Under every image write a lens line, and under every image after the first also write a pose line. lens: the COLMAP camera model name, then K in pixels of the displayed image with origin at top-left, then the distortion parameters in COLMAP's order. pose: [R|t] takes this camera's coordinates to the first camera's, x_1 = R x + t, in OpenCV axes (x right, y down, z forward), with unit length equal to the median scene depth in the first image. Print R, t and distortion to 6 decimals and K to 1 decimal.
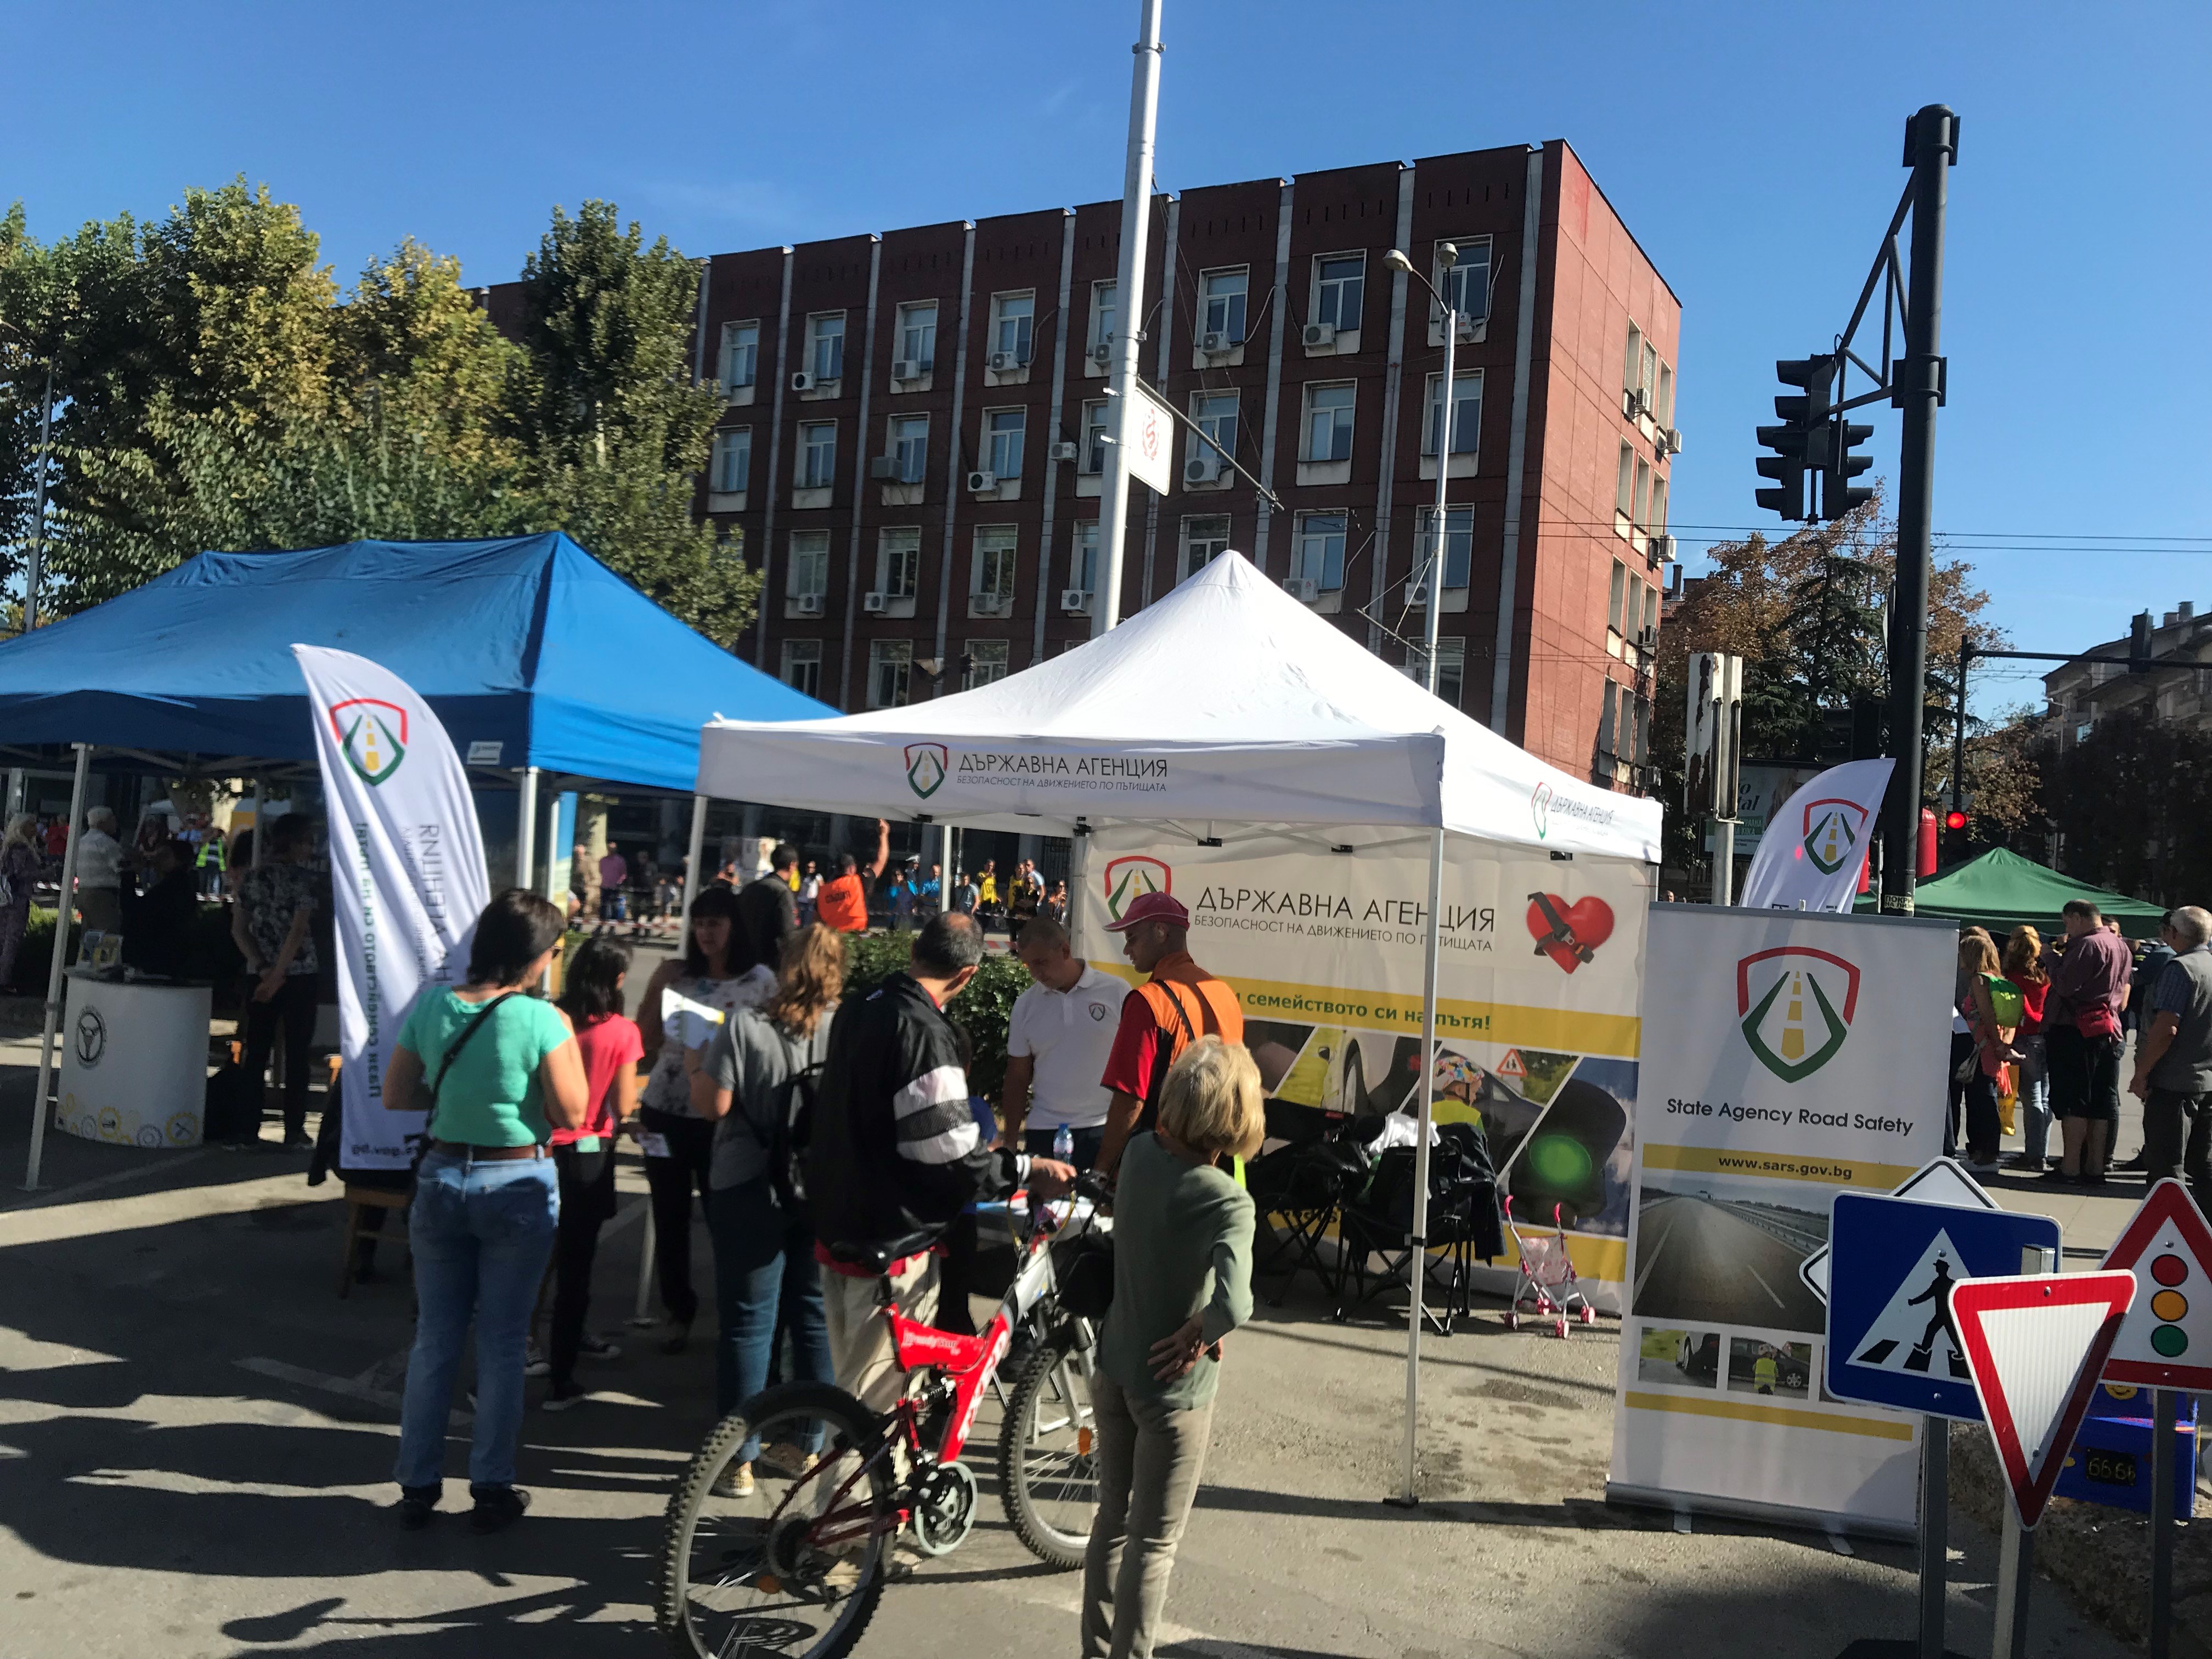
lens RADIAL K [[1874.0, 0, 1064.9], [0, 1874.0, 816.1], [0, 0, 1]] dist [0.032476, -0.054226]
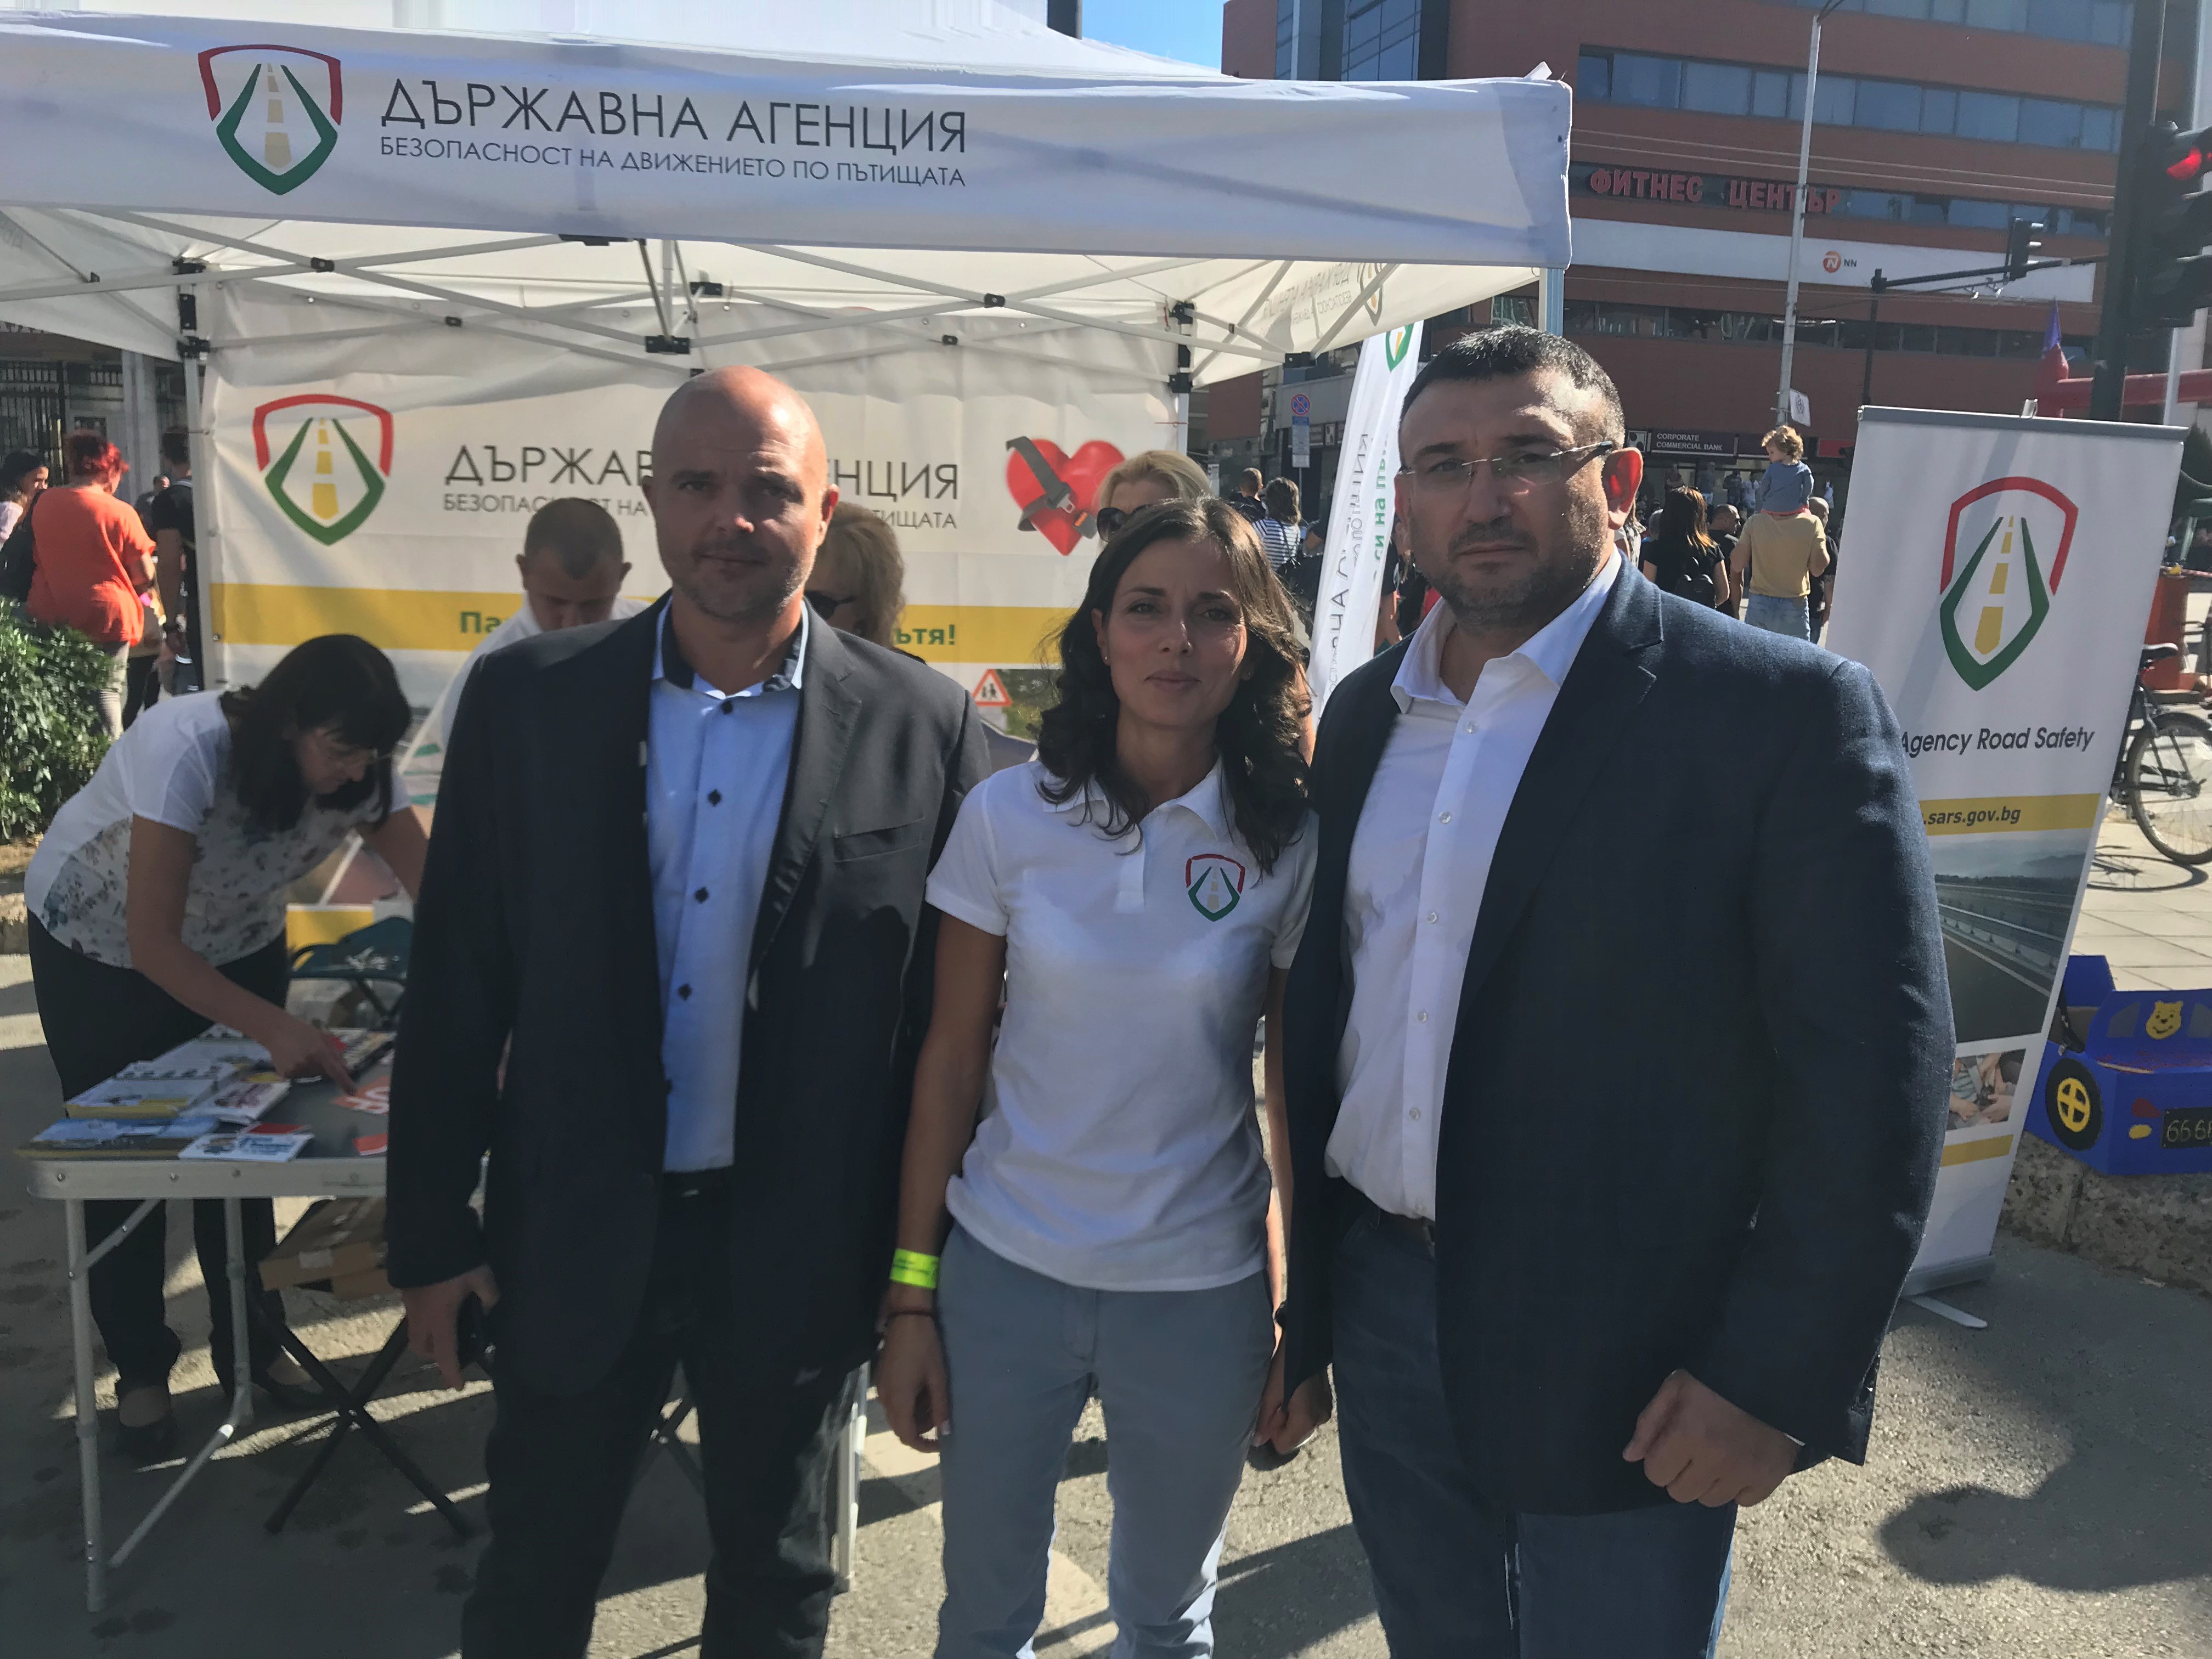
lens RADIAL K [[1874.0, 0, 1125.5], [0, 1874.0, 817.3], [0, 0, 1]] dist [0.032476, -0.054226]
pose [[0.780881, -0.143263, 0.608029, -0.032884], [0.007482, 0.975422, 0.220219, 0.005472], [-0.624634, -0.167415, 0.762761, 0.093370]]
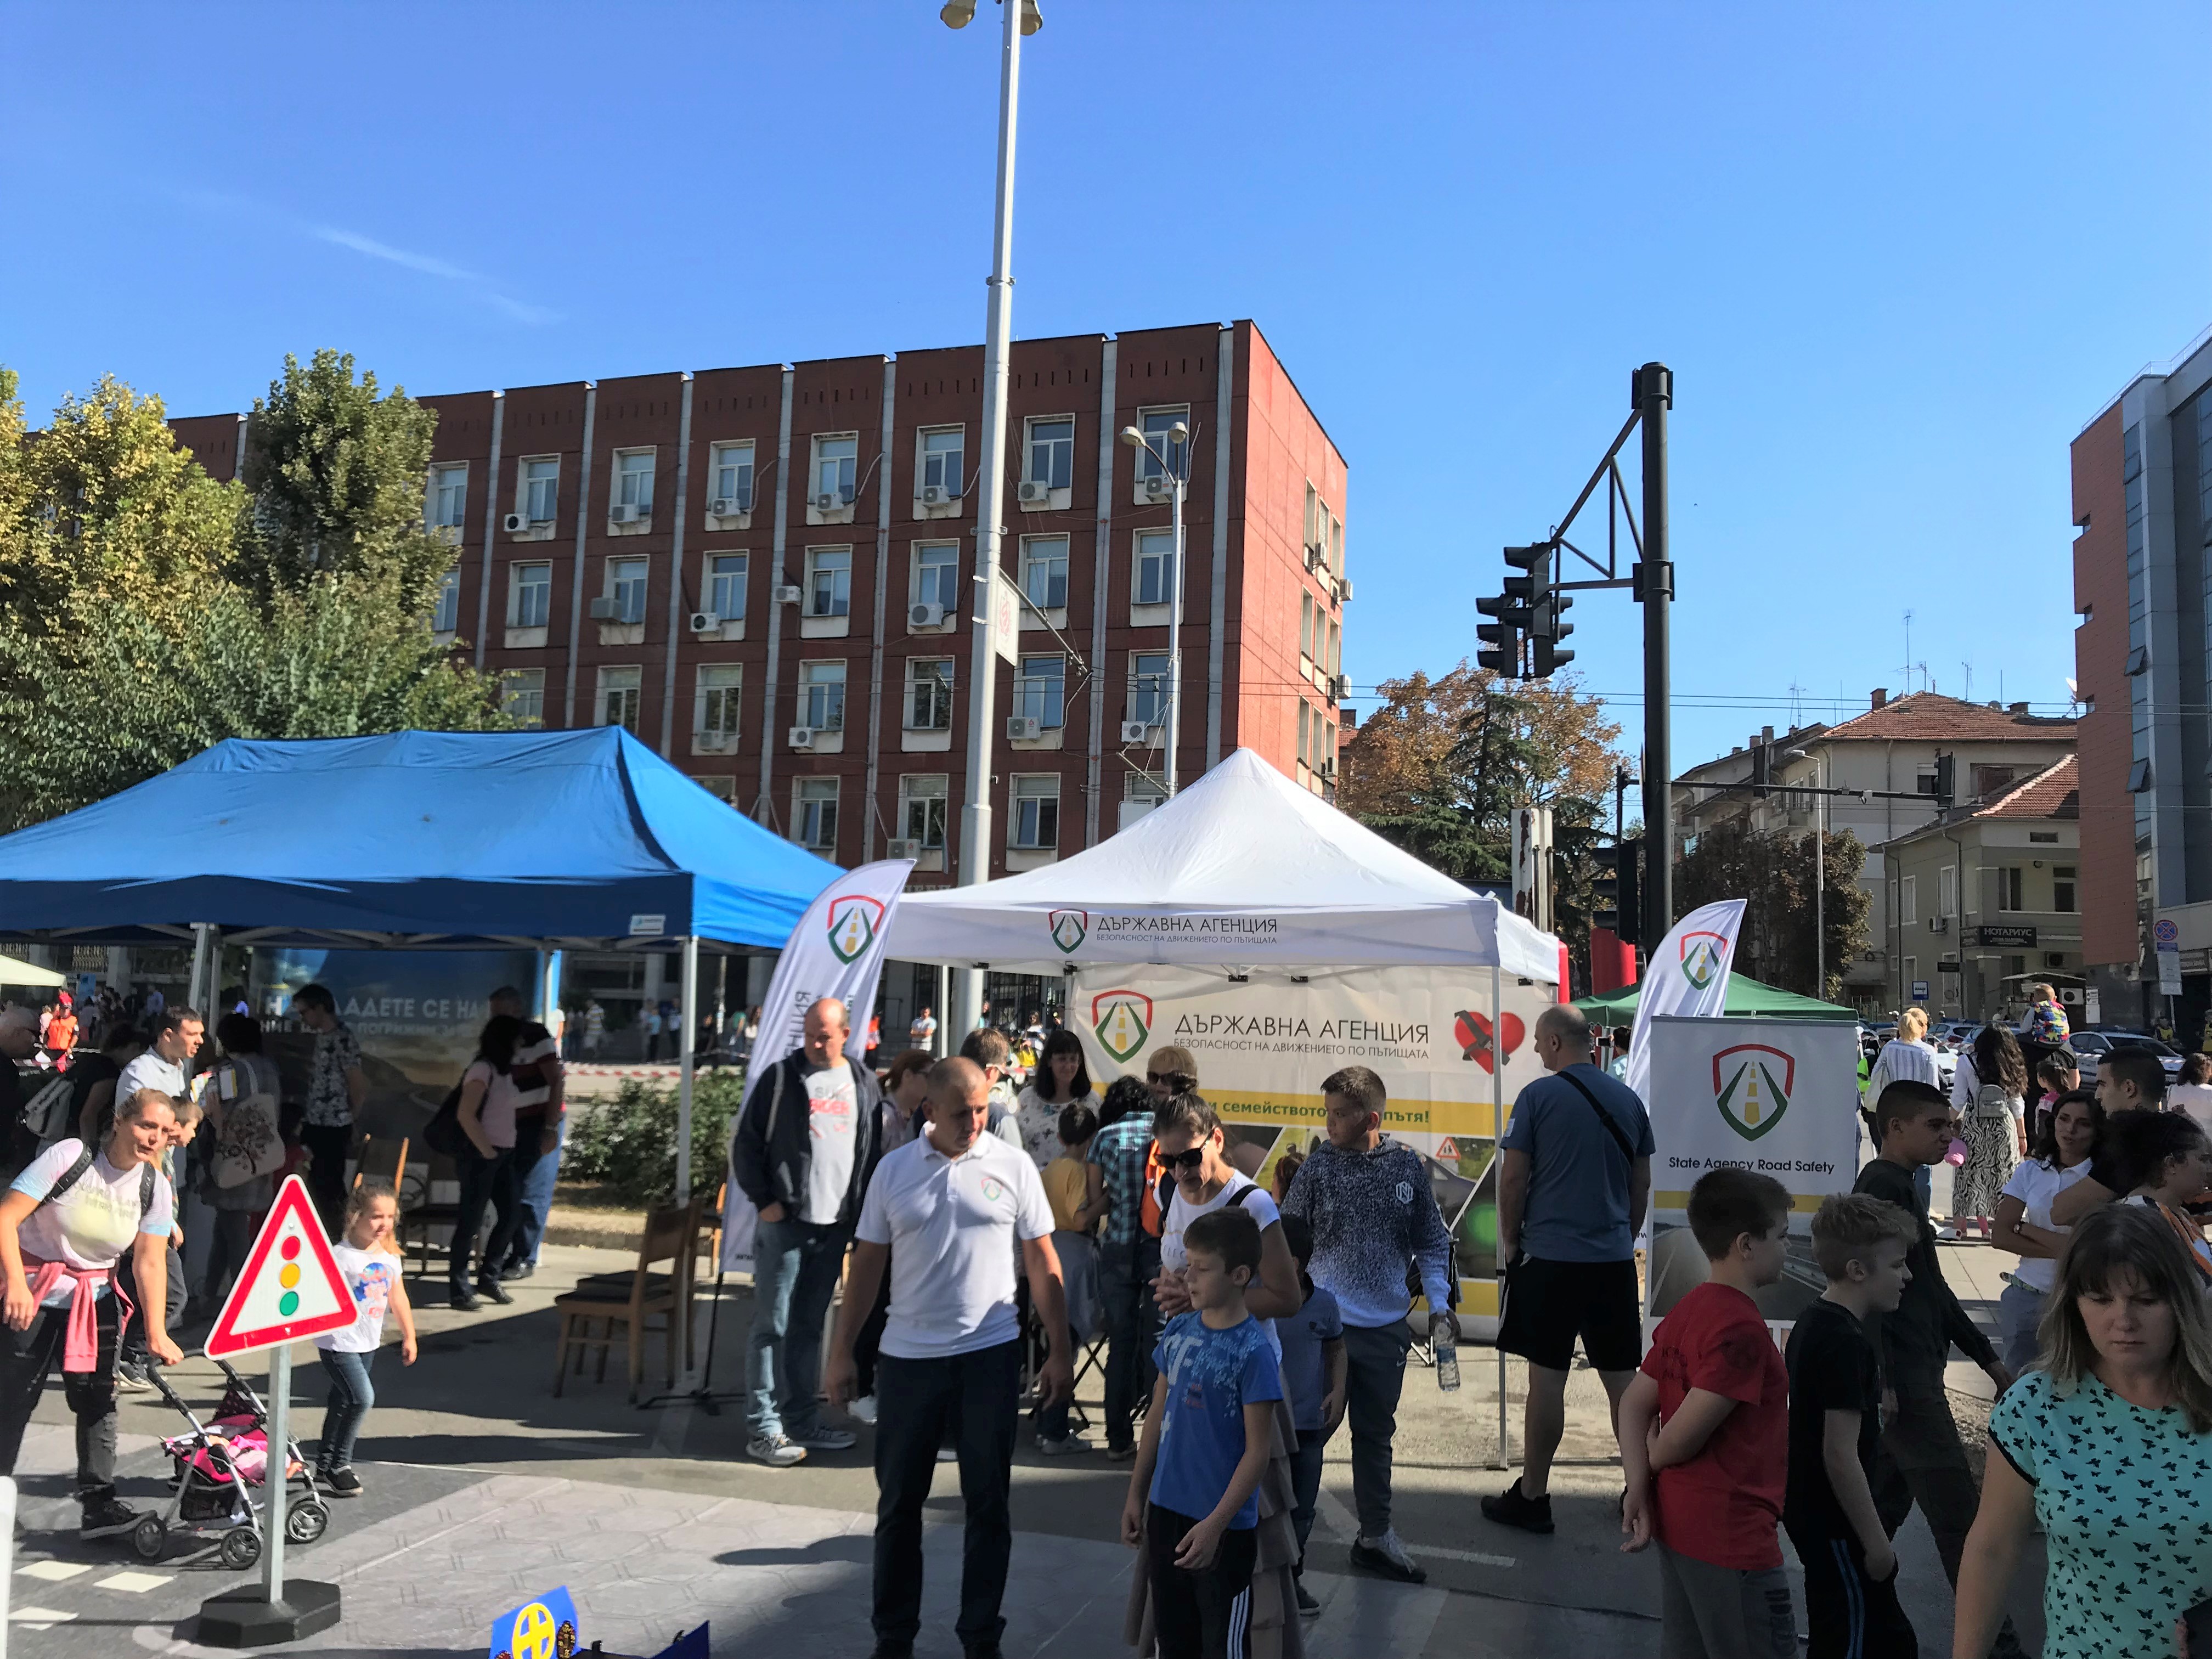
lens RADIAL K [[1874.0, 0, 1089.1], [0, 1874.0, 803.8], [0, 0, 1]] dist [0.032476, -0.054226]
pose [[0.981019, -0.015115, 0.193323, -0.050612], [0.029232, 0.997092, -0.070381, -0.003450], [-0.191697, 0.074696, 0.978608, -0.041528]]
